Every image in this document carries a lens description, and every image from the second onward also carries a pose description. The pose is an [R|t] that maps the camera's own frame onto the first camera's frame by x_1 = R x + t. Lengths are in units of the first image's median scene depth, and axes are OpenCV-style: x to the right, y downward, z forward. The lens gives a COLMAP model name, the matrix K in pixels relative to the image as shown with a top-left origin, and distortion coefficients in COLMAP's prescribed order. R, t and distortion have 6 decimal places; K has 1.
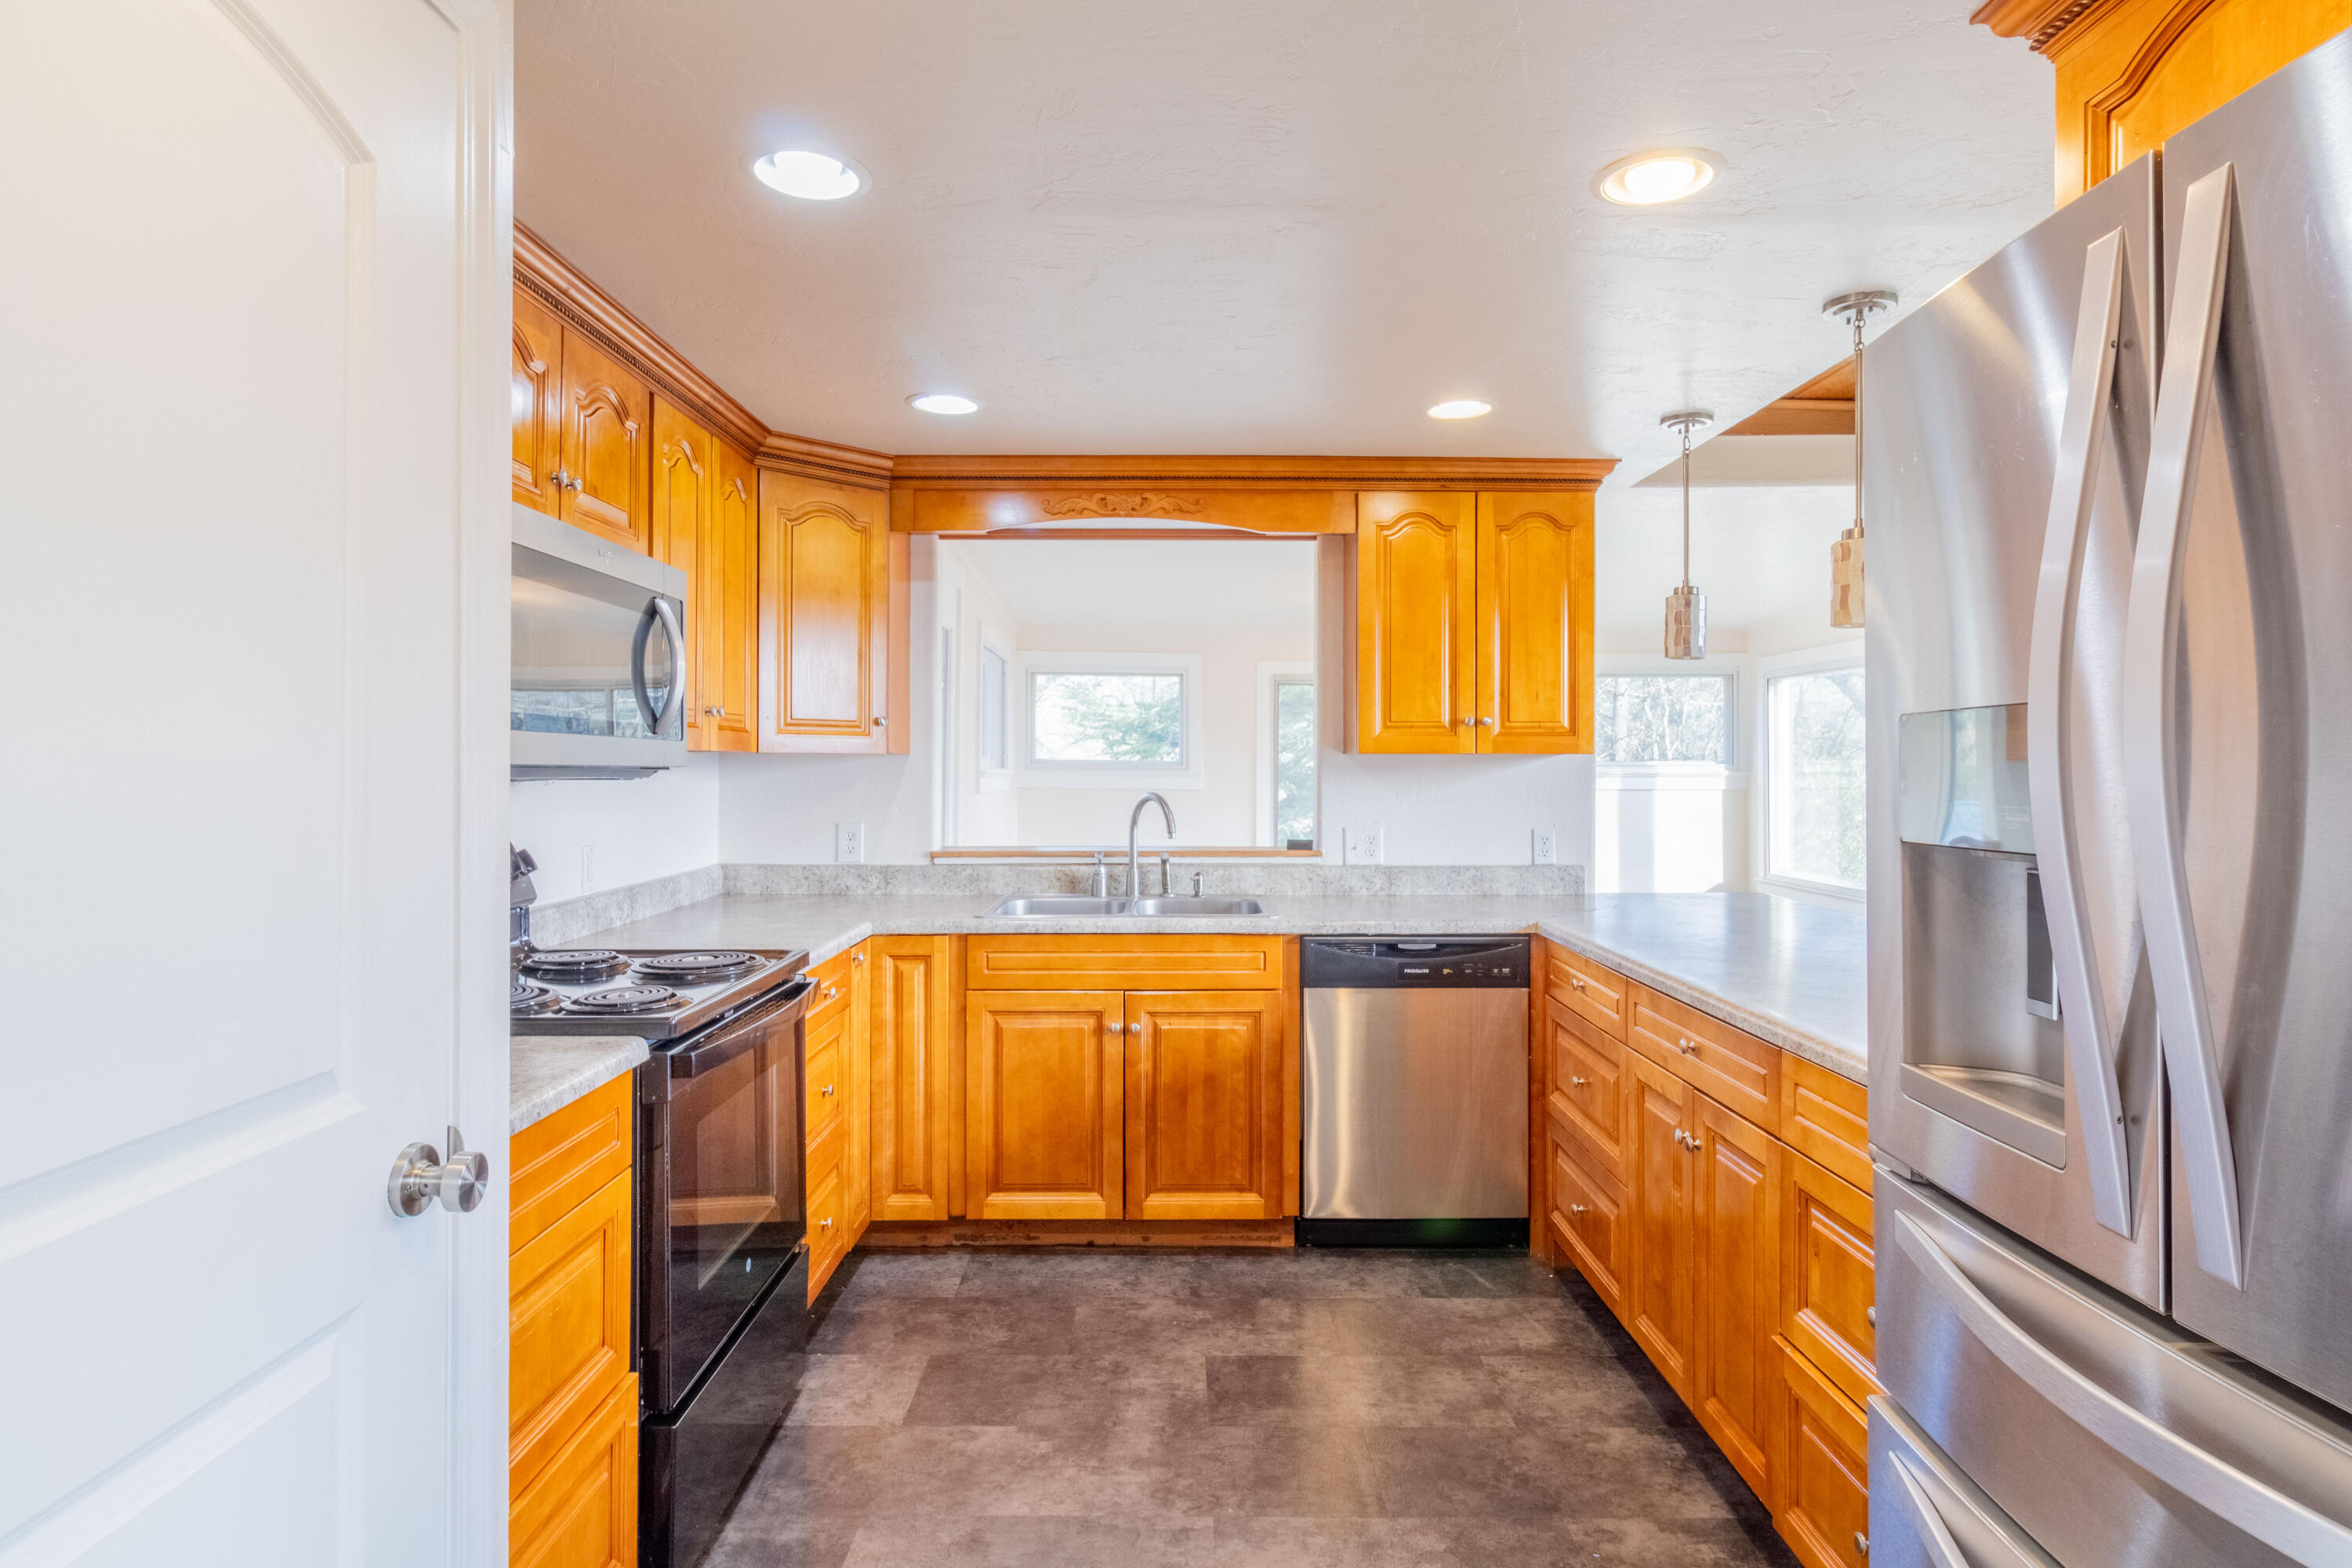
lens RADIAL K [[1269.0, 0, 1183.7], [0, 1269.0, 767.1], [0, 0, 1]] dist [-0.001505, -0.000001]
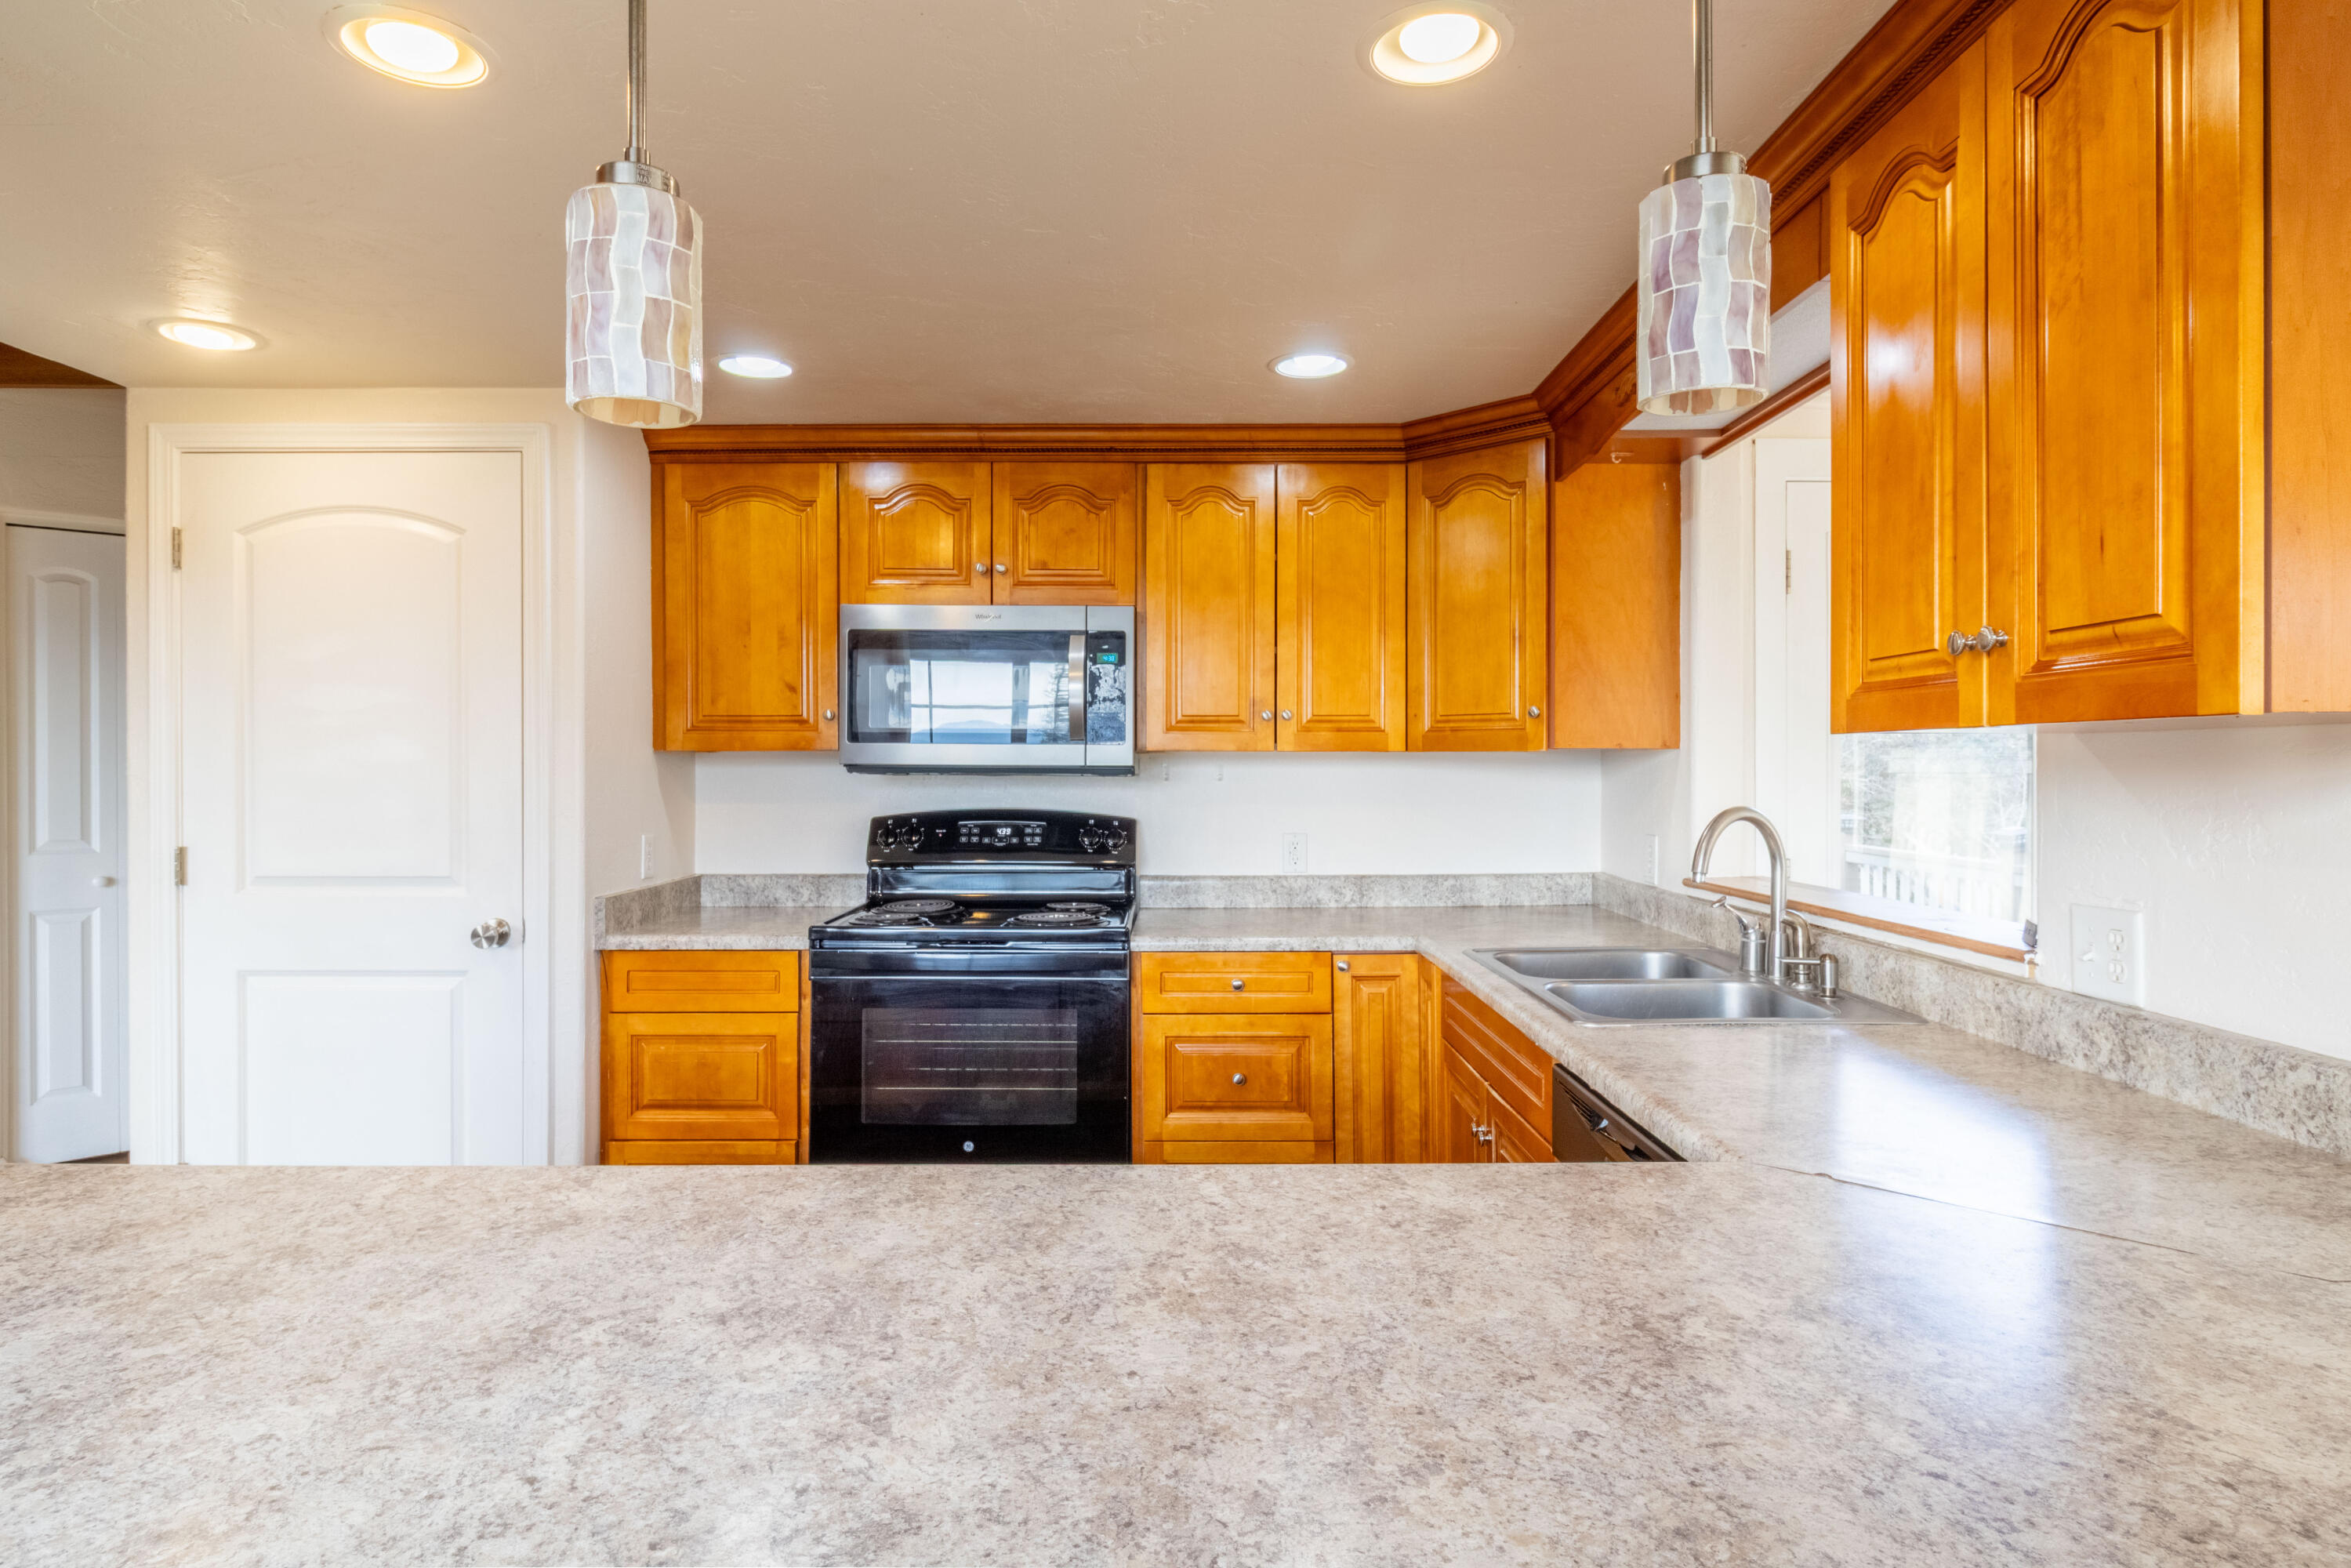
lens RADIAL K [[1268.5, 0, 1183.2], [0, 1268.5, 767.1], [0, 0, 1]] dist [-0.001505, -0.000001]
pose [[-0.009173, 0.003534, -0.999952, 0.675486], [0.004496, 0.999984, 0.003493, -0.001601], [0.999948, -0.004464, -0.009188, 0.846271]]
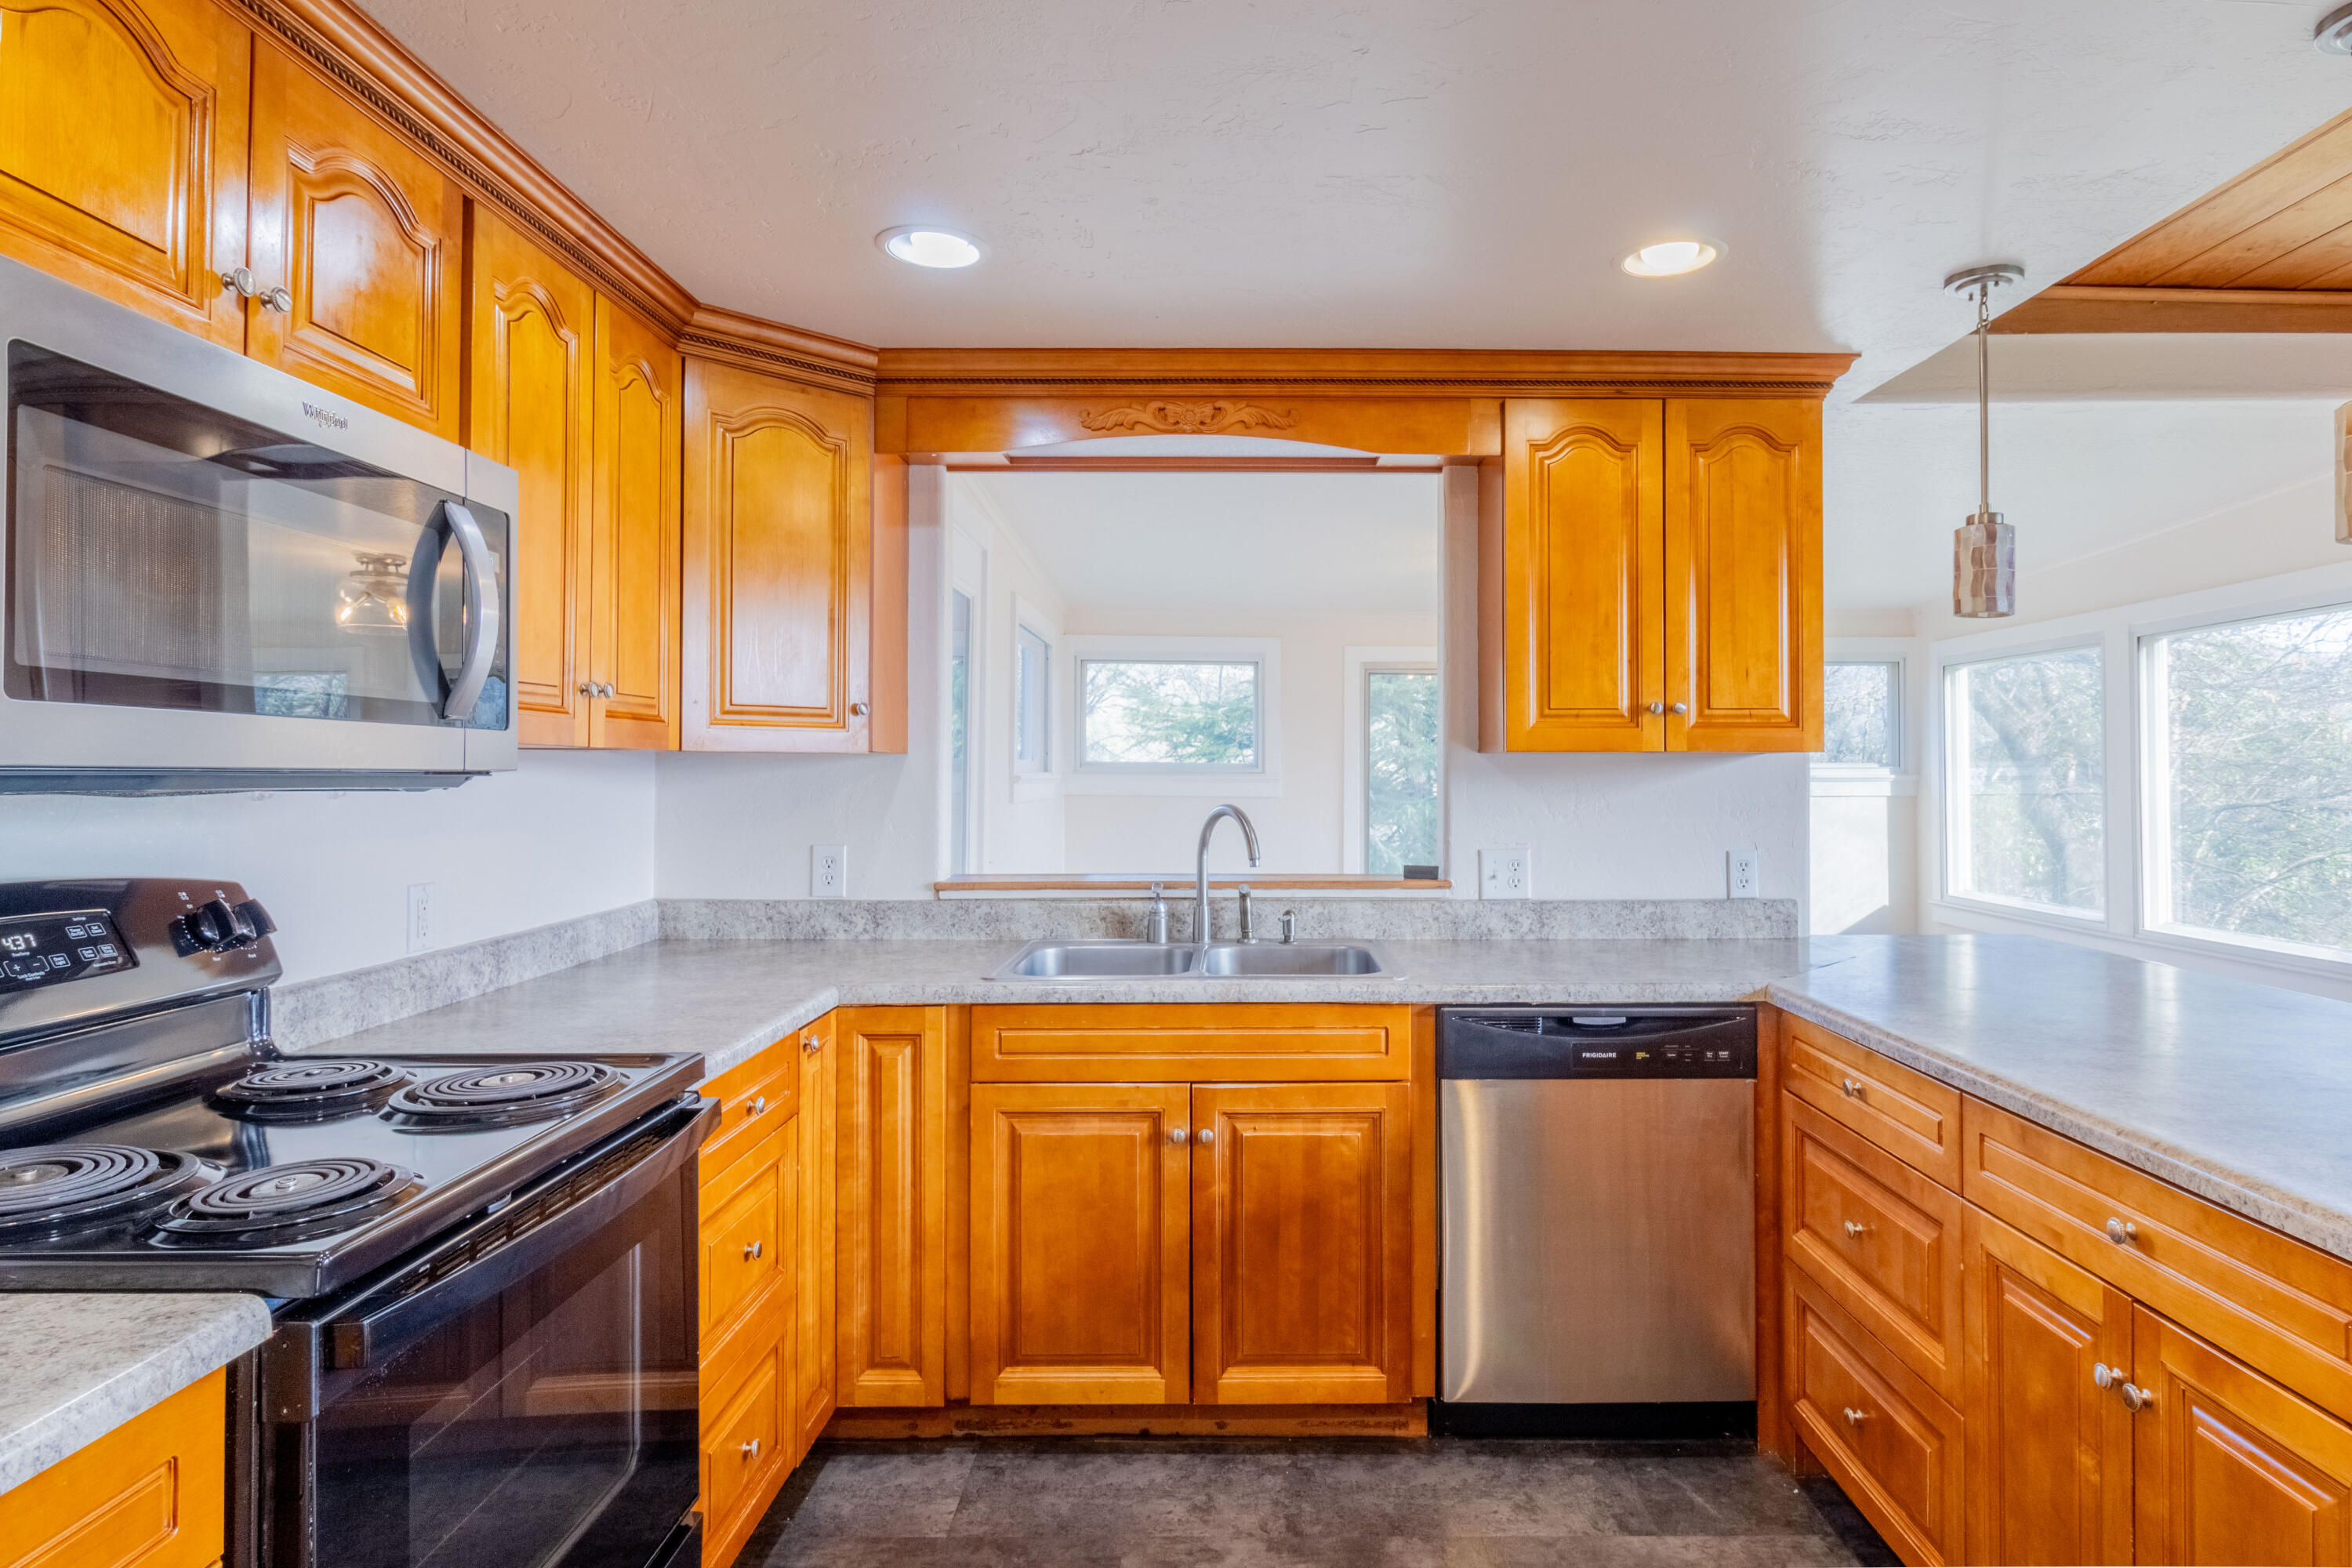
lens RADIAL K [[1269.0, 0, 1183.7], [0, 1269.0, 767.1], [0, 0, 1]] dist [-0.001505, -0.000001]
pose [[0.998706, -0.001220, -0.050833, -0.013820], [0.001080, 0.999996, -0.002780, 0.000091], [0.050836, 0.002722, 0.998703, 0.274350]]
